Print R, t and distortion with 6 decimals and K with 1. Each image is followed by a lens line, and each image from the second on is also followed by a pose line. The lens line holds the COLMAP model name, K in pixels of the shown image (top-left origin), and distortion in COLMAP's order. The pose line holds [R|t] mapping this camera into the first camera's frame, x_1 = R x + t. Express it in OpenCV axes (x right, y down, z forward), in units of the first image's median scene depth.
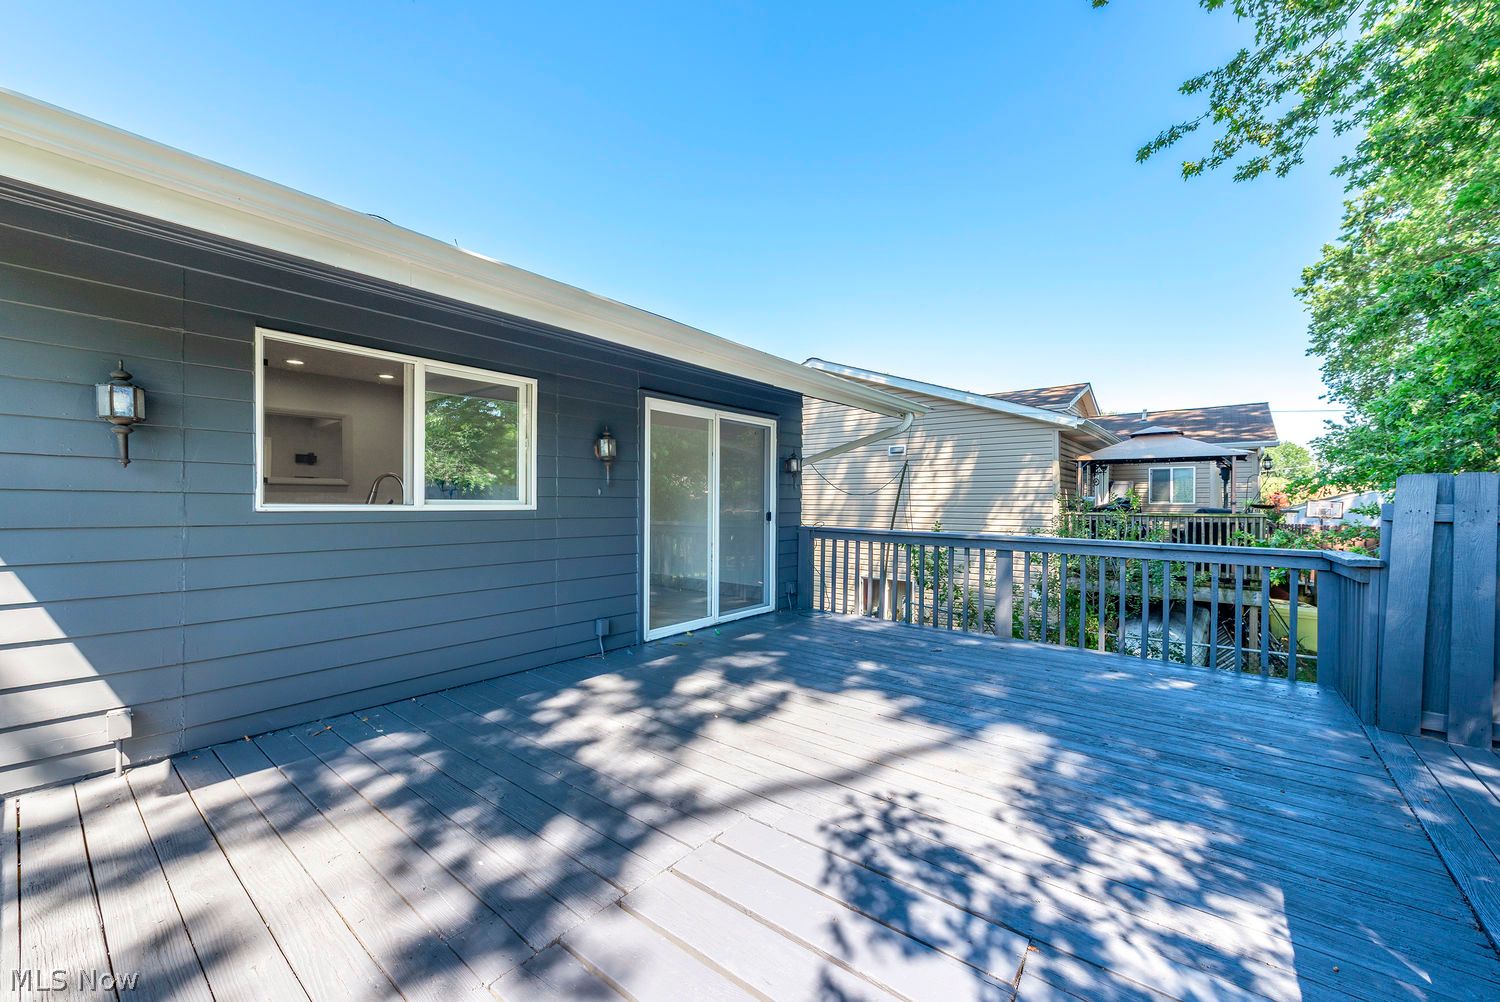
lens RADIAL K [[599.1, 0, 746.3], [0, 599.1, 508.4], [0, 0, 1]] dist [0.019232, -0.000116]
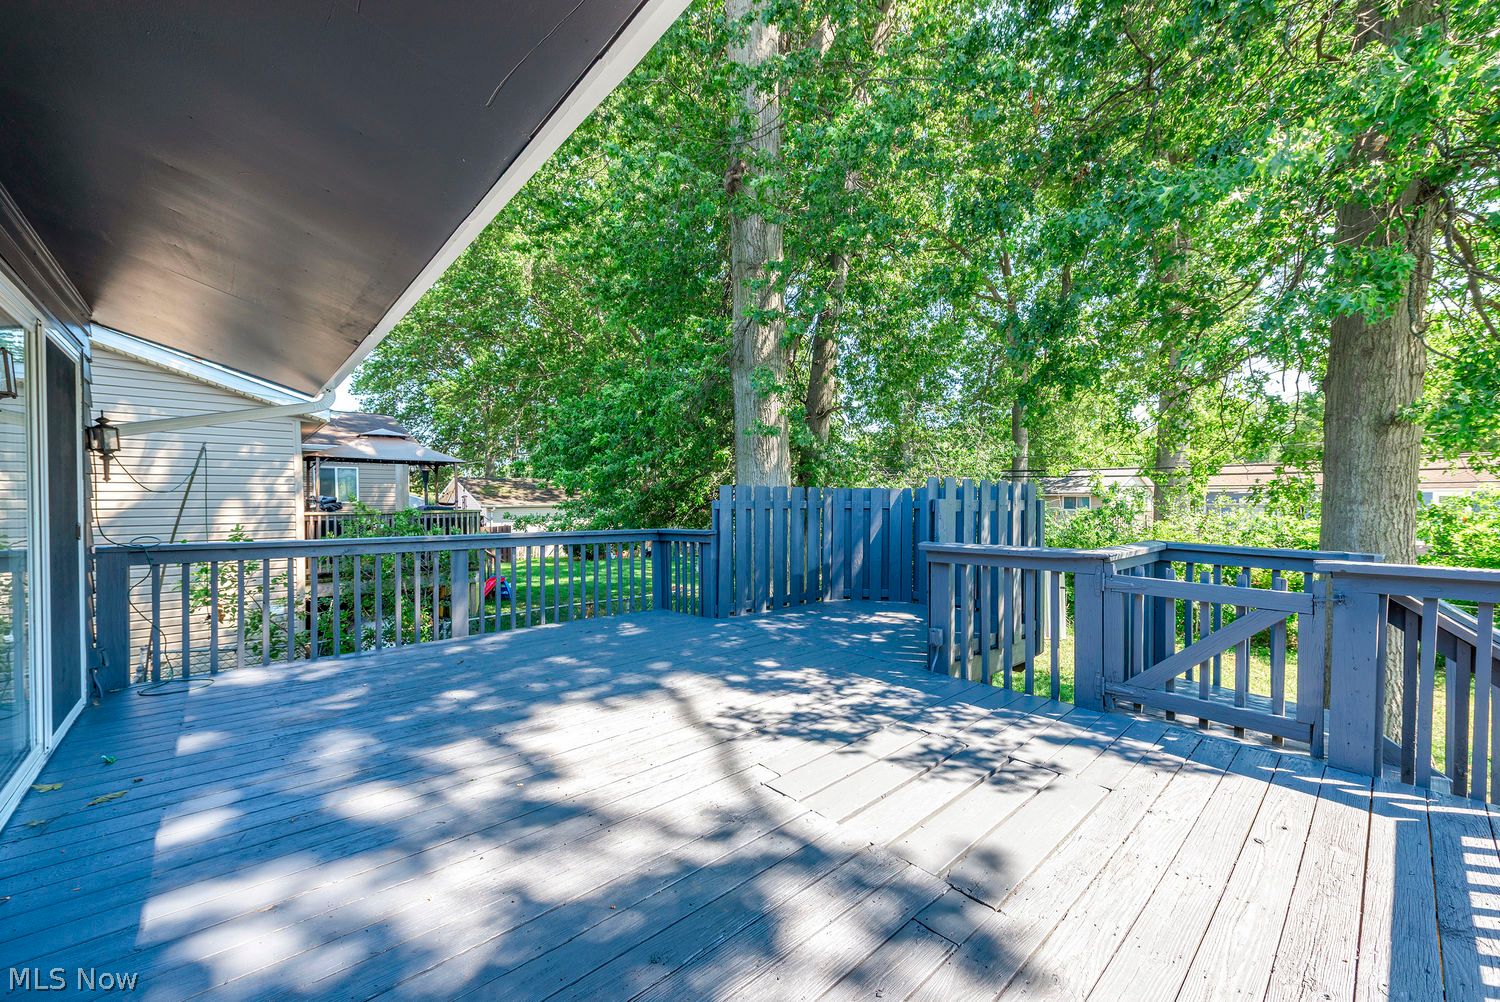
lens RADIAL K [[599.1, 0, 746.3], [0, 599.1, 508.4], [0, 0, 1]] dist [0.019232, -0.000116]
pose [[0.150217, -0.025111, 0.988334, -0.702951], [0.016046, 0.999608, 0.022959, -0.020924], [-0.988523, 0.012410, 0.150561, 0.558499]]
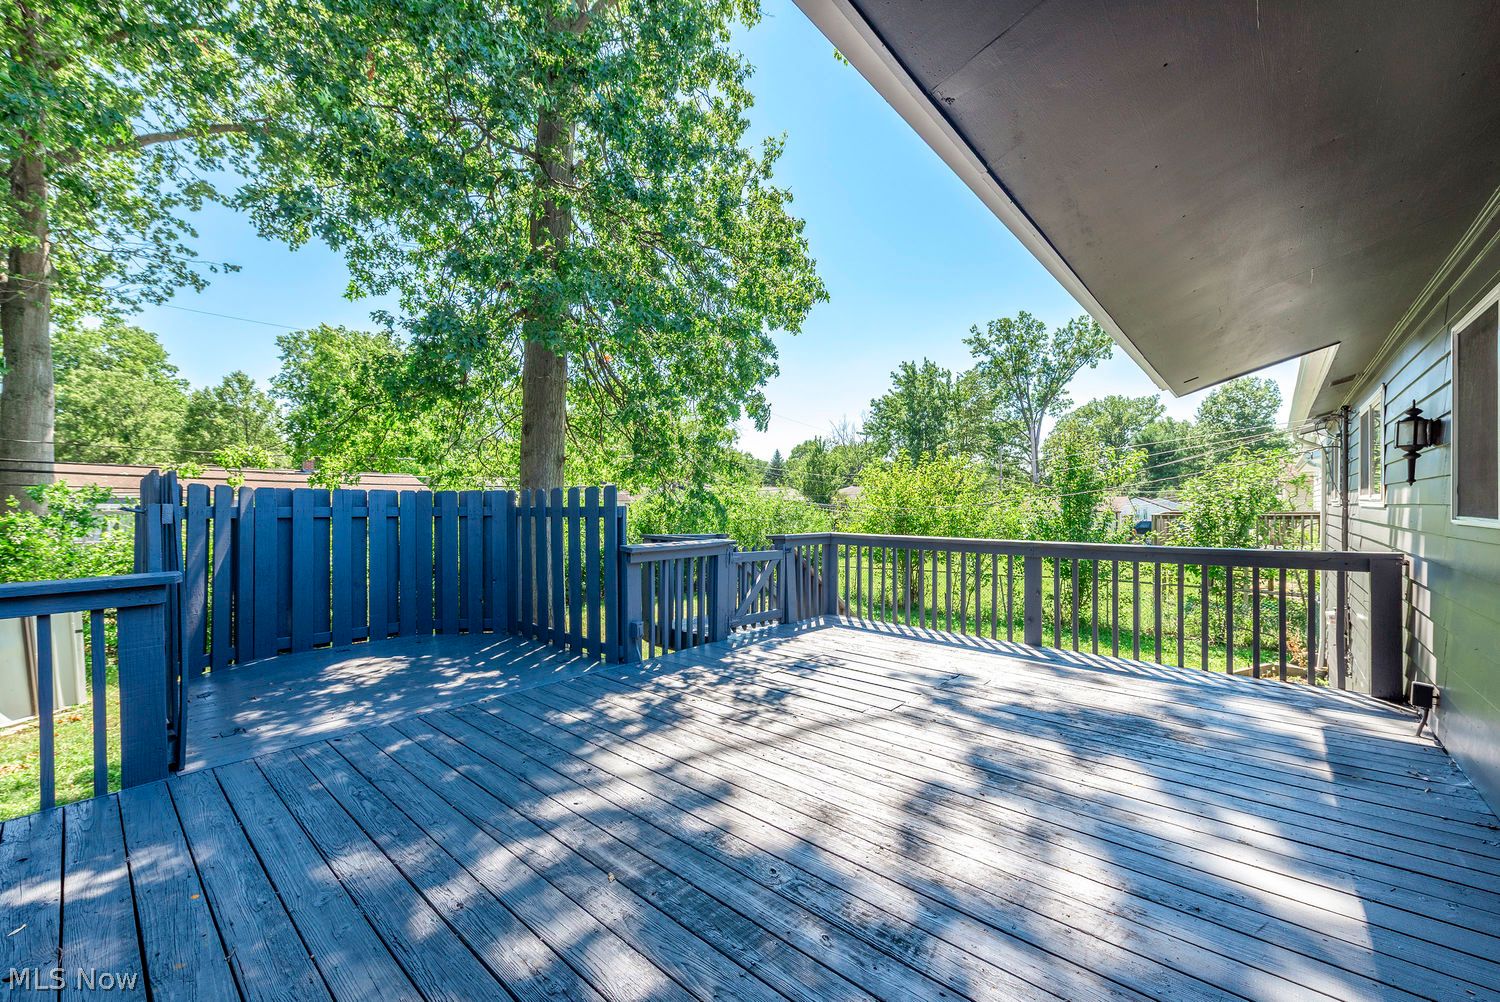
lens RADIAL K [[599.1, 0, 746.3], [0, 599.1, 508.4], [0, 0, 1]] dist [0.019232, -0.000116]
pose [[-0.999984, -0.005096, 0.002465, 0.219669], [-0.005072, 0.999941, 0.009555, -0.012033], [-0.002513, 0.009542, -0.999951, 1.636825]]
